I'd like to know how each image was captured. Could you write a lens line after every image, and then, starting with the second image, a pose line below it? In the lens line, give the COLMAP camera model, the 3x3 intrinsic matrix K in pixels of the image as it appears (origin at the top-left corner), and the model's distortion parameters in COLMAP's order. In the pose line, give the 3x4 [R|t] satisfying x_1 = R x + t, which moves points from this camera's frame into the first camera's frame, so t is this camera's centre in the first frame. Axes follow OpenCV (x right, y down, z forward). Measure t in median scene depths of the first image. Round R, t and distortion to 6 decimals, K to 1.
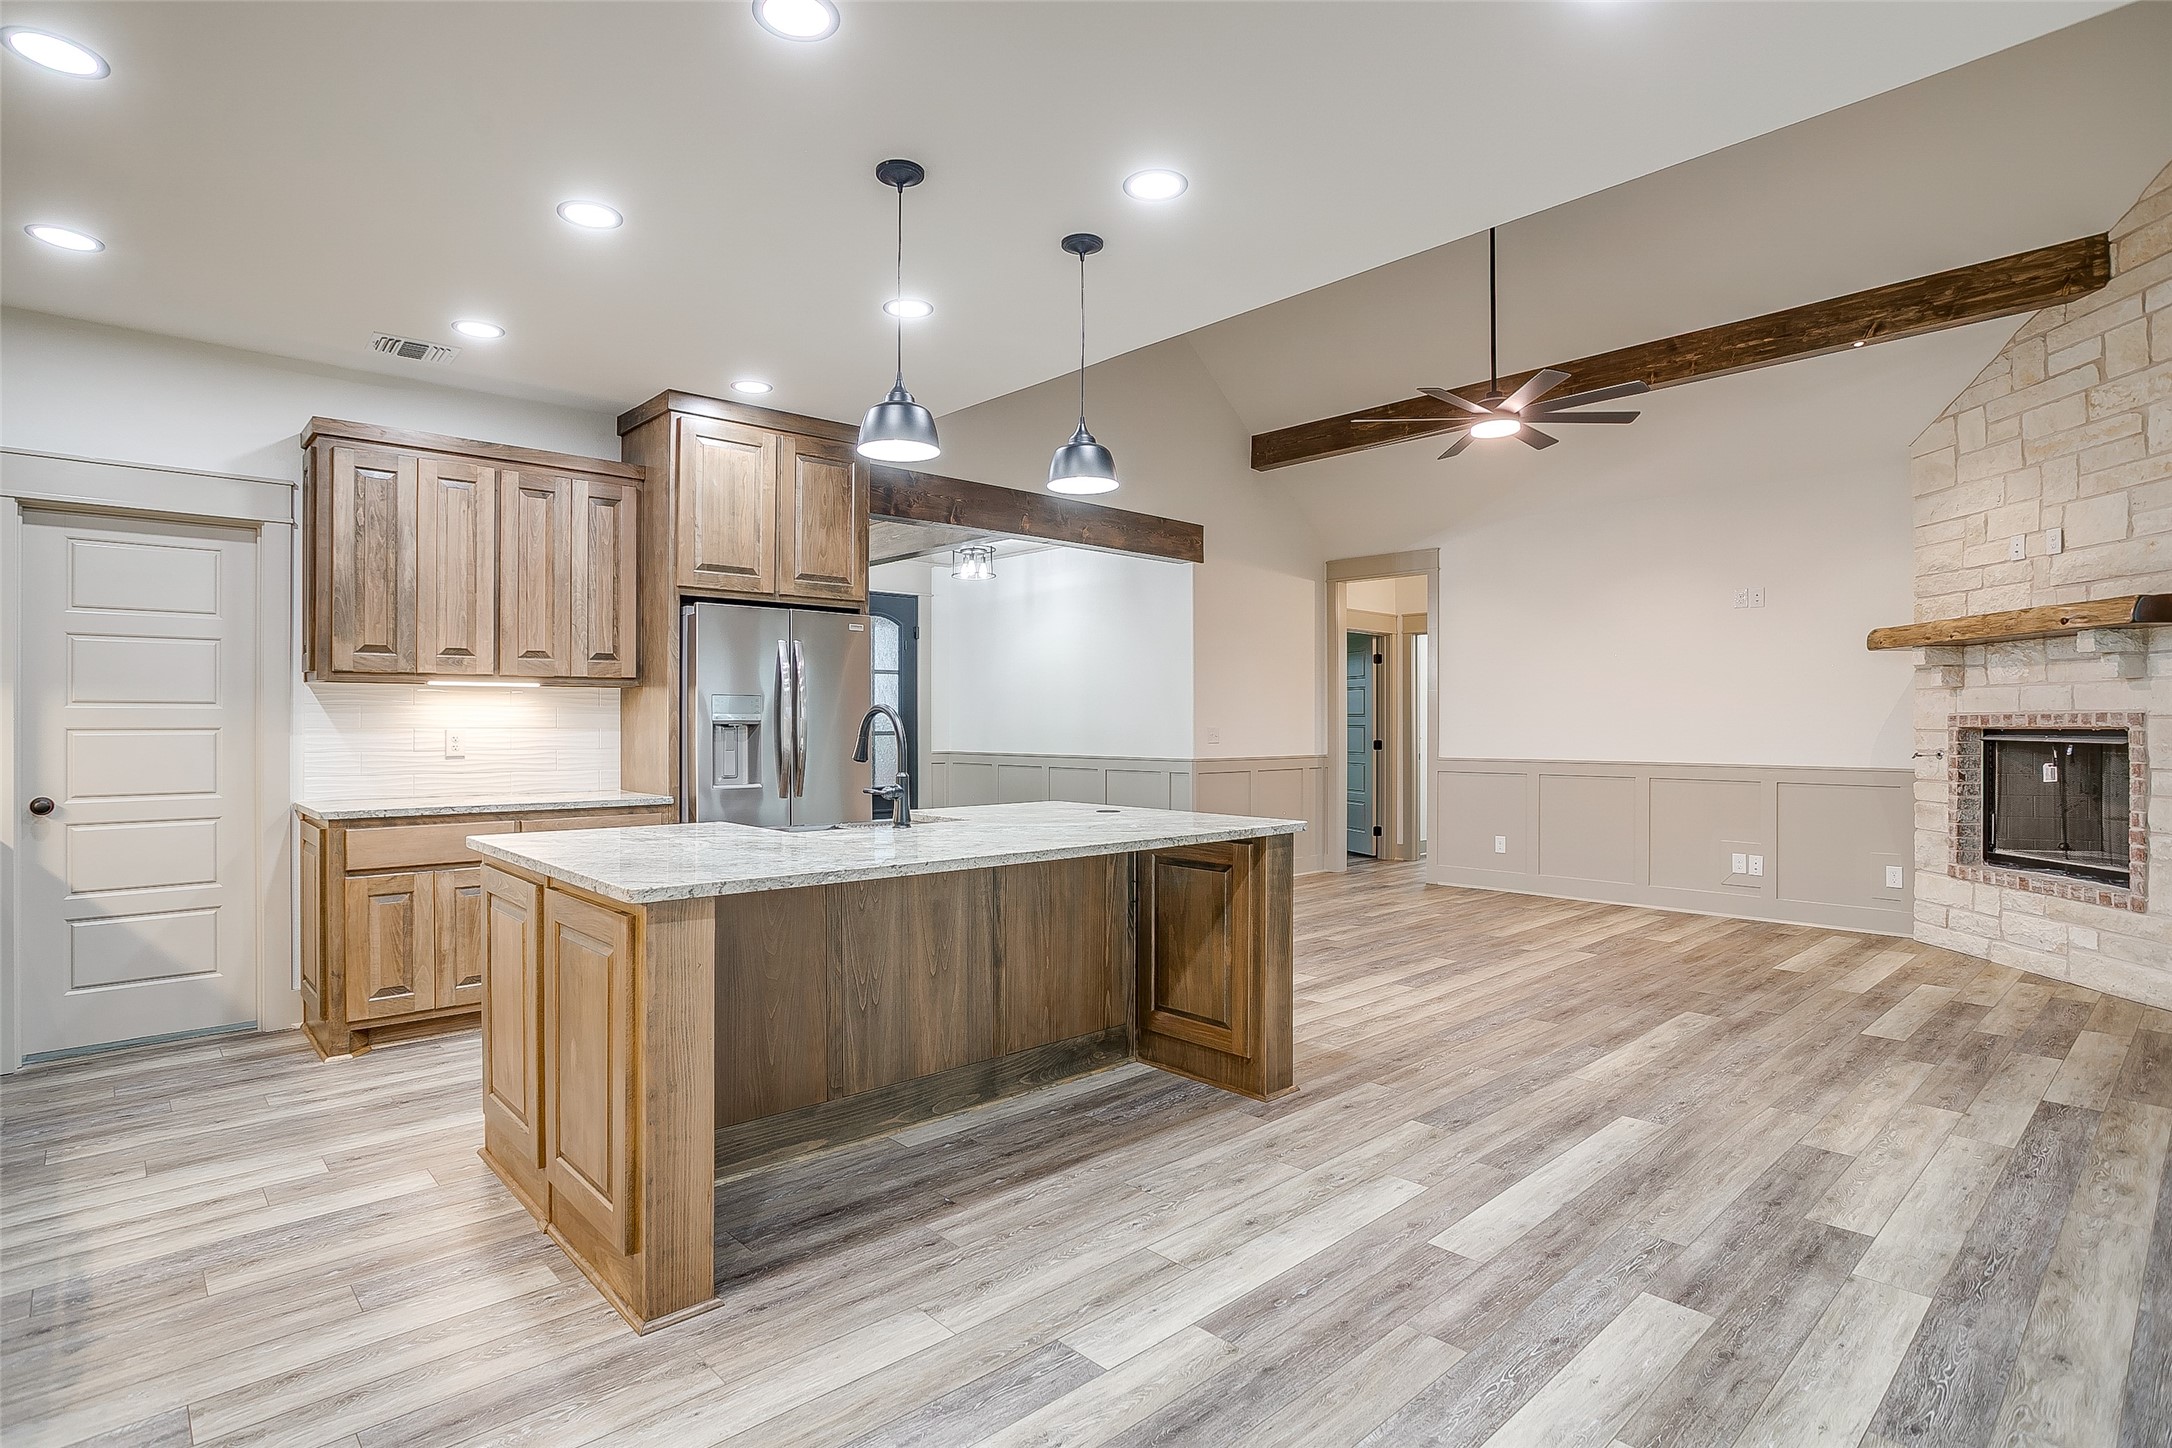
lens RADIAL K [[1105.6, 0, 1077.9], [0, 1105.6, 717.9], [0, 0, 1]] dist [-0.057341, 0.031235]
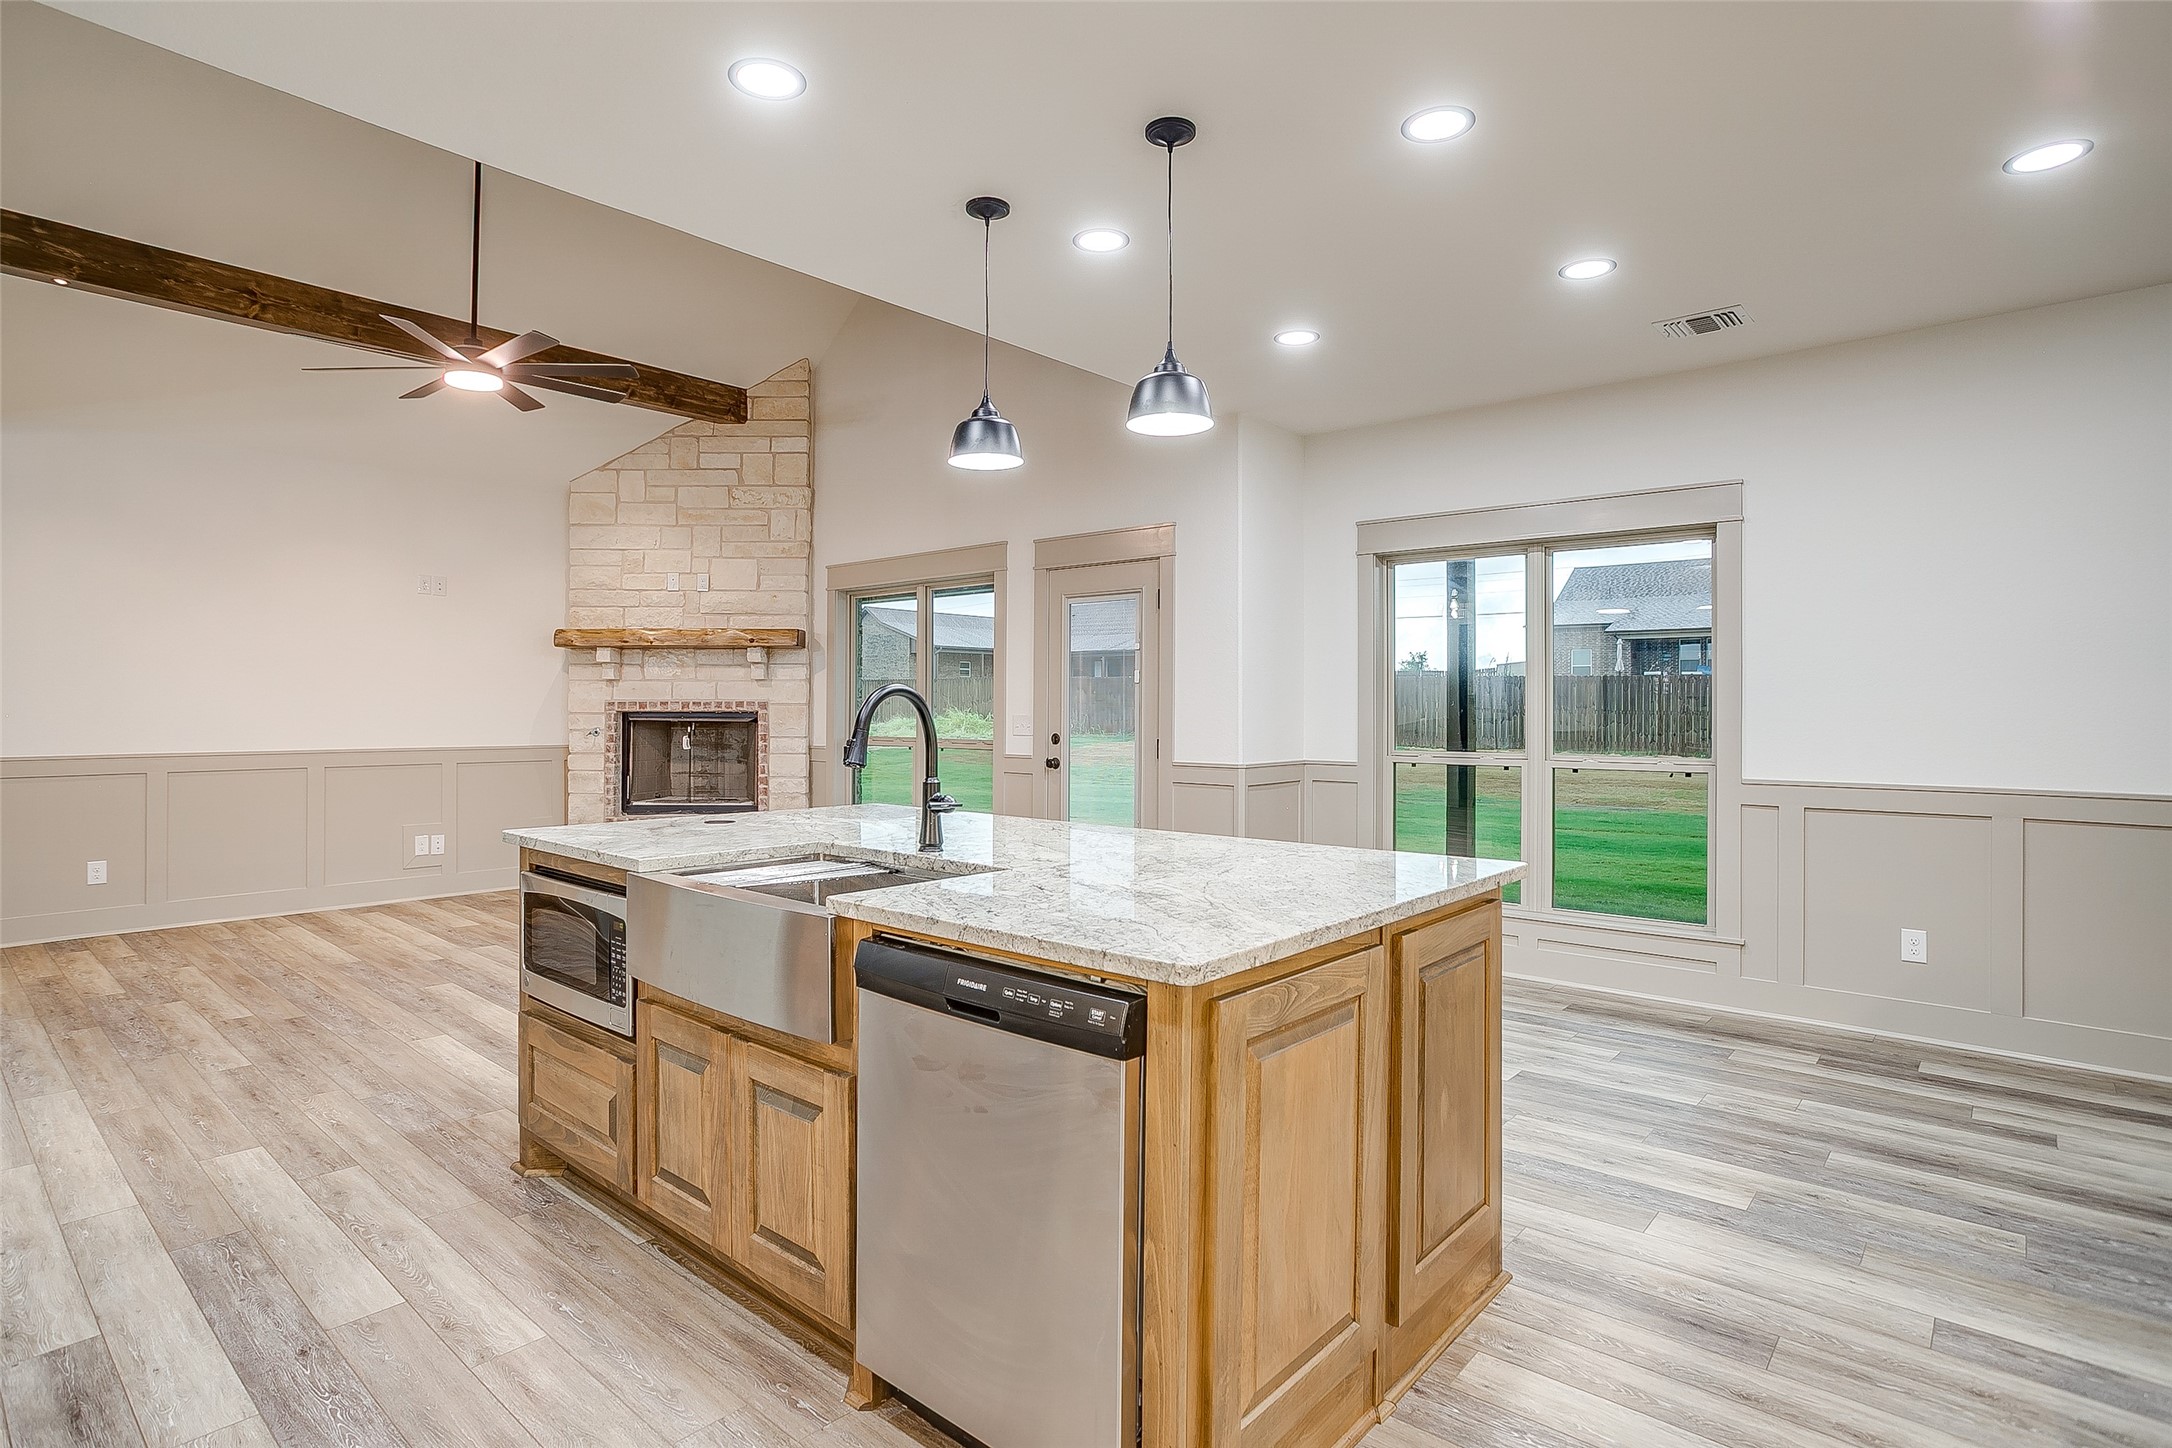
lens RADIAL K [[1105.6, 0, 1062.6], [0, 1105.6, 701.6], [0, 0, 1]] dist [-0.057341, 0.031235]
pose [[-0.098436, 0.005090, 0.995130, -0.651633], [-0.007547, 0.999954, -0.005862, 0.001530], [-0.995115, -0.008088, -0.098393, 0.703891]]
